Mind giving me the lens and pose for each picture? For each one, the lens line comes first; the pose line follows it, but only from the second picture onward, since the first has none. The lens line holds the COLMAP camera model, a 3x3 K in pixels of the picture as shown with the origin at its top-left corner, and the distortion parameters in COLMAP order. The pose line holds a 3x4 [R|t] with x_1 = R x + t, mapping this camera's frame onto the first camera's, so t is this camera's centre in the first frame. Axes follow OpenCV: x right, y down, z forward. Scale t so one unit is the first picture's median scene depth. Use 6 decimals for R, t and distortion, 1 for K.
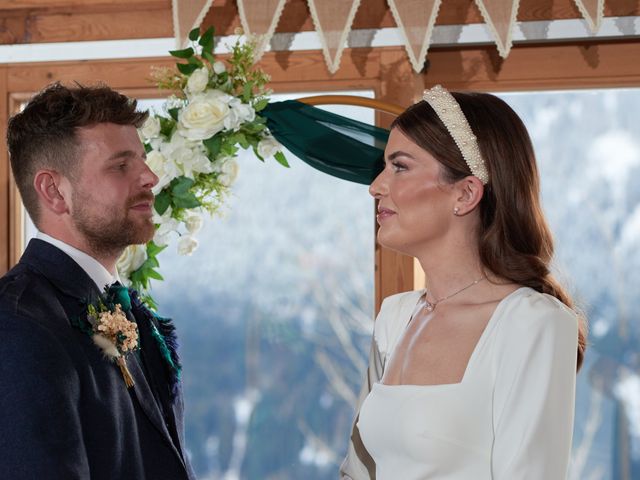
lens RADIAL K [[1913.2, 0, 335.3], [0, 1913.2, 222.1], [0, 0, 1]] dist [0.066380, 0.000000]
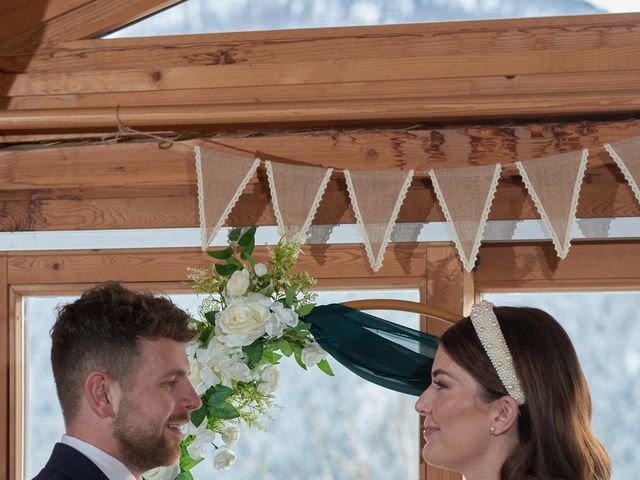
lens RADIAL K [[3175.5, 0, 320.0], [0, 3175.5, 239.8], [0, 0, 1]] dist [-0.121283, 0.000000]
pose [[0.999651, 0.008366, 0.025059, -0.069837], [-0.007188, 0.998880, -0.046769, -0.022334], [-0.025422, 0.046573, 0.998591, -0.550813]]
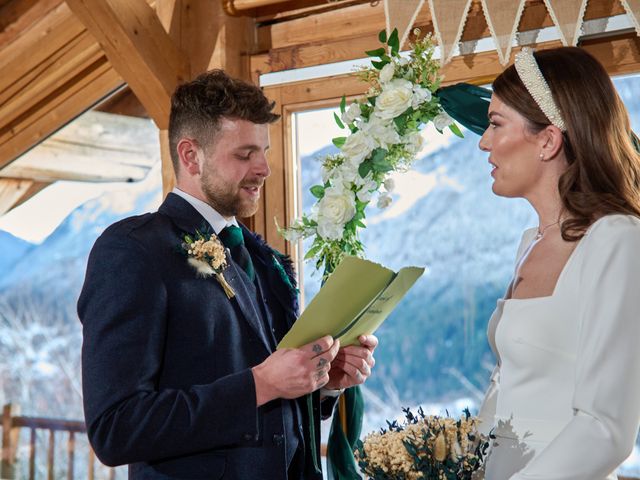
lens RADIAL K [[1082.3, 0, 319.9], [0, 1082.3, 238.8], [0, 0, 1]] dist [0.125500, 0.000000]
pose [[0.957095, -0.030843, -0.288128, 0.091952], [0.029153, 0.999523, -0.010156, 0.044110], [0.288304, 0.001320, 0.957538, 0.278849]]
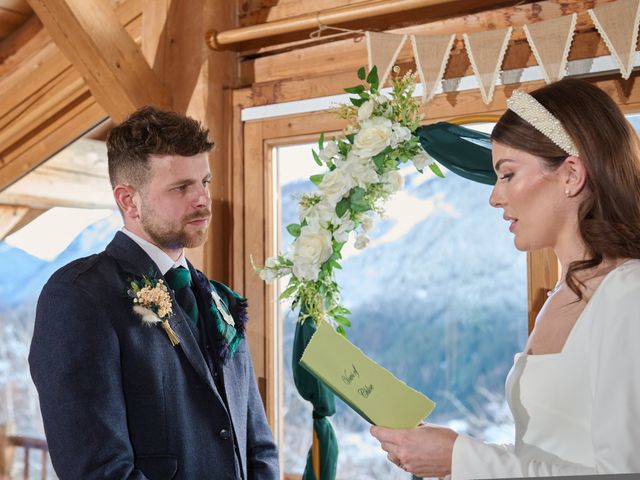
lens RADIAL K [[1046.6, 0, 279.1], [0, 1046.6, 224.0], [0, 0, 1]] dist [0.000508, 0.000000]
pose [[0.945134, -0.025471, -0.325690, 0.095806], [0.011562, 0.998939, -0.044570, 0.030728], [0.326479, 0.038358, 0.944426, 0.327784]]
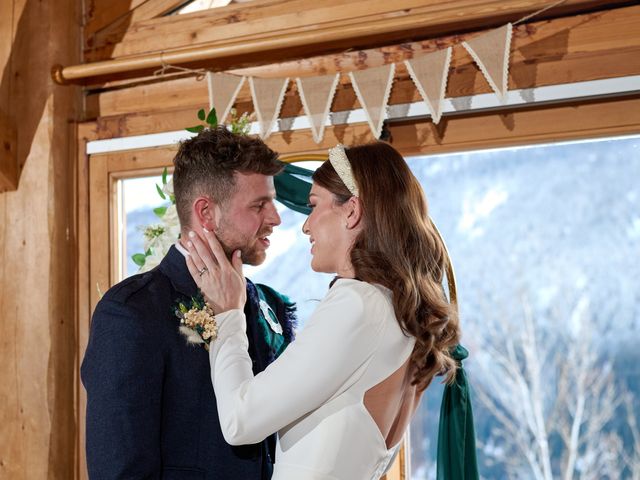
lens RADIAL K [[1204.5, 0, 325.9], [0, 1204.5, 220.7], [0, 0, 1]] dist [-0.024235, 0.000000]
pose [[0.986341, -0.036380, -0.160646, 0.147680], [0.025038, 0.997085, -0.072070, 0.041438], [0.162799, 0.067064, 0.984377, 0.166791]]
